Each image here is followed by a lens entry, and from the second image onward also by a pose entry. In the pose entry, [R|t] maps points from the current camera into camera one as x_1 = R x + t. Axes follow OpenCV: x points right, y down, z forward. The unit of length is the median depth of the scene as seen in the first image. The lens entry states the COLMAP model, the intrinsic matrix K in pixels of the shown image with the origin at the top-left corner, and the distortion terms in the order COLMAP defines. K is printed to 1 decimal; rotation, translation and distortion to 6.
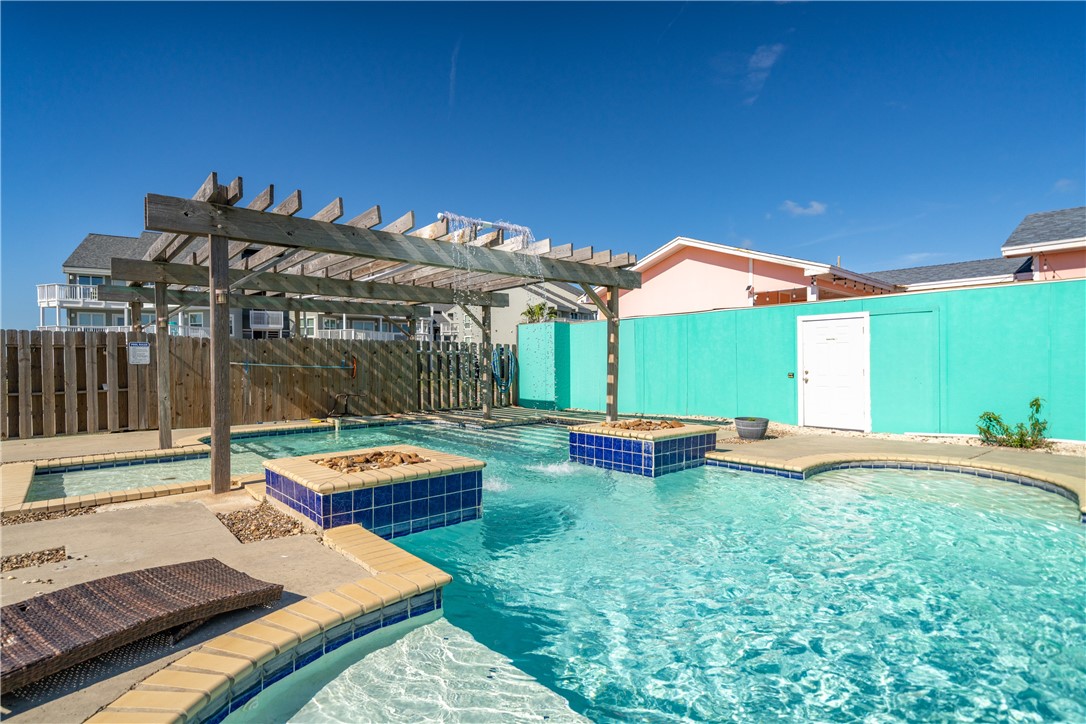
lens RADIAL K [[541.7, 0, 538.1], [0, 541.7, 365.2], [0, 0, 1]] dist [0.003185, -0.002613]
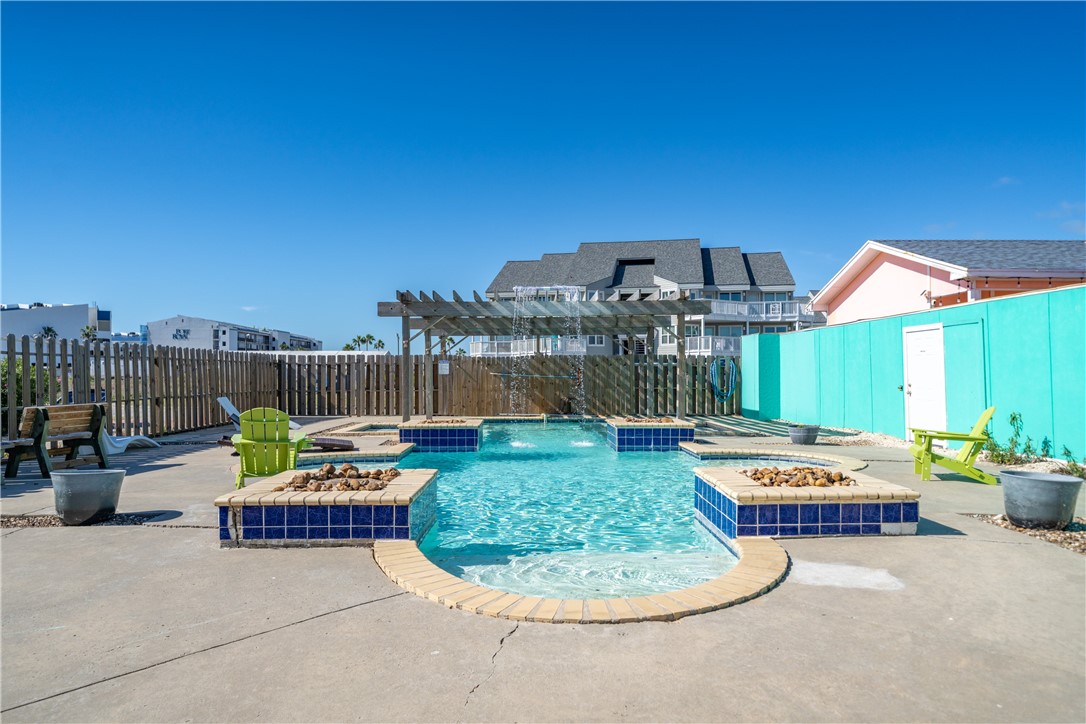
lens RADIAL K [[685.3, 0, 546.1], [0, 685.3, 365.3], [0, 0, 1]] dist [0.001430, 0.000159]
pose [[0.767763, -0.004702, -0.640716, 0.675549], [-0.002443, 0.999944, -0.010267, -0.007059], [0.640729, 0.009448, 0.767709, -0.311816]]
